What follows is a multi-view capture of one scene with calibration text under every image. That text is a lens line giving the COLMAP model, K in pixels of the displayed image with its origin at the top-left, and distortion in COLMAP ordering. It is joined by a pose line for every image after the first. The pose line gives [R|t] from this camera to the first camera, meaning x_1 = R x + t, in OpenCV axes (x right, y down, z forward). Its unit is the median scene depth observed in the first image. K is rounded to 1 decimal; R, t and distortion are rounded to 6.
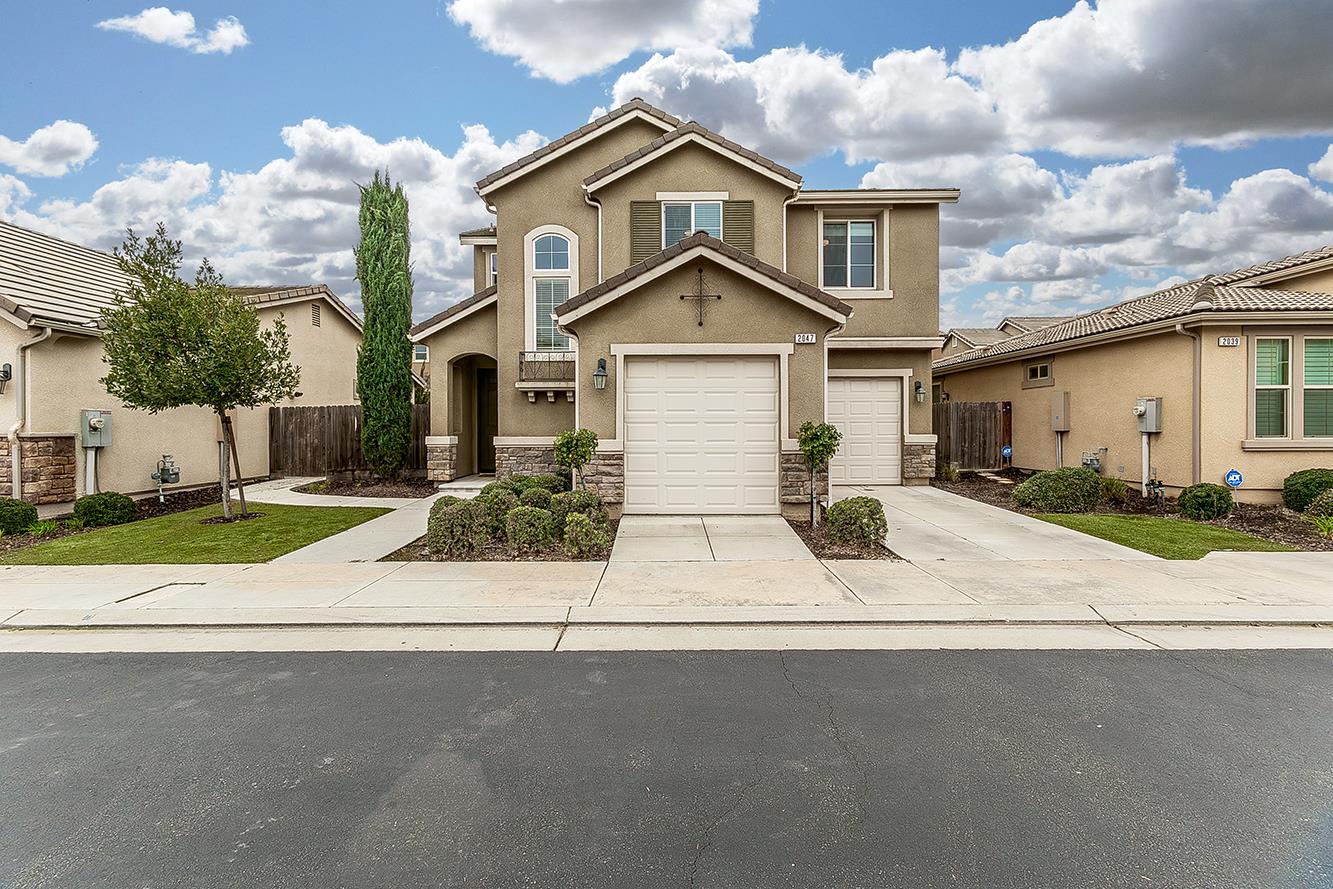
lens RADIAL K [[574.0, 0, 669.6], [0, 574.0, 425.6], [0, 0, 1]] dist [0.001088, -0.000024]
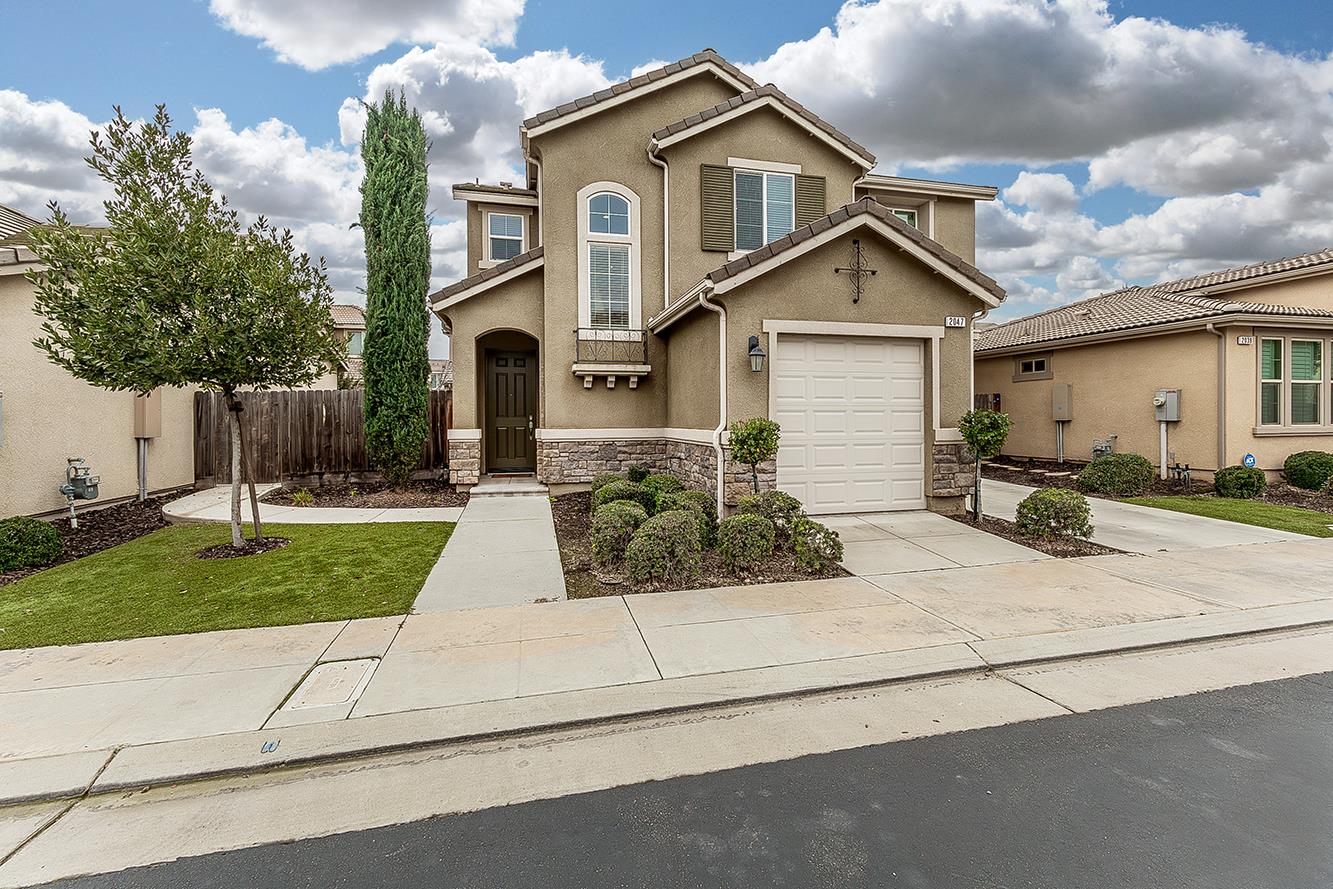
lens RADIAL K [[570.3, 0, 670.5], [0, 570.3, 416.8], [0, 0, 1]] dist [0.001185, -0.000124]
pose [[0.969189, -0.001059, 0.246317, -0.338557], [0.001867, 0.999994, -0.003047, 0.004531], [-0.246312, 0.003413, 0.969185, 0.157050]]
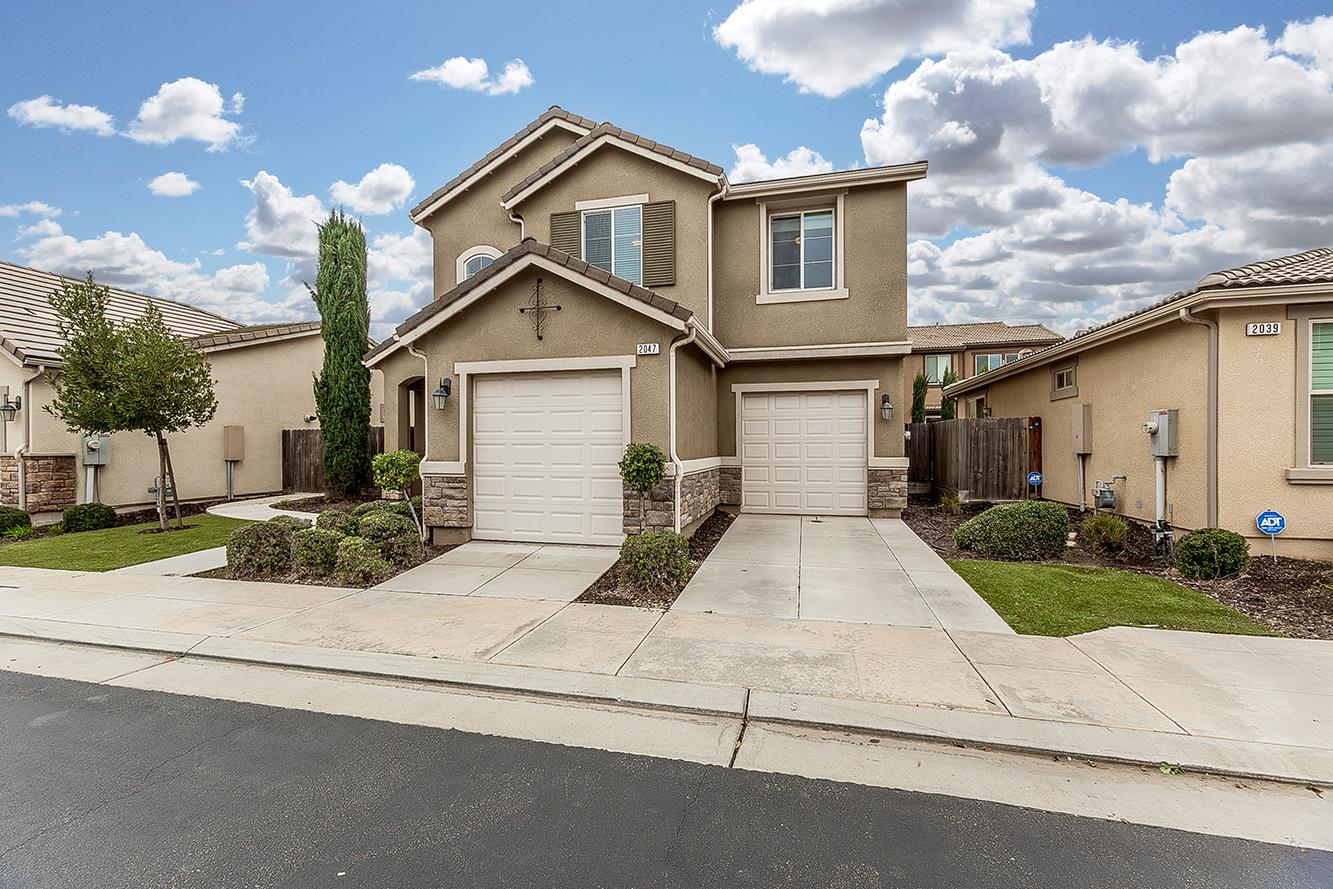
lens RADIAL K [[575.8, 0, 666.5], [0, 575.8, 444.5], [0, 0, 1]] dist [0.003088, 0.000000]
pose [[0.970239, -0.000280, -0.242150, 0.362106], [-0.000101, 0.999999, -0.001562, -0.002419], [0.242151, 0.001540, 0.970237, 0.110494]]
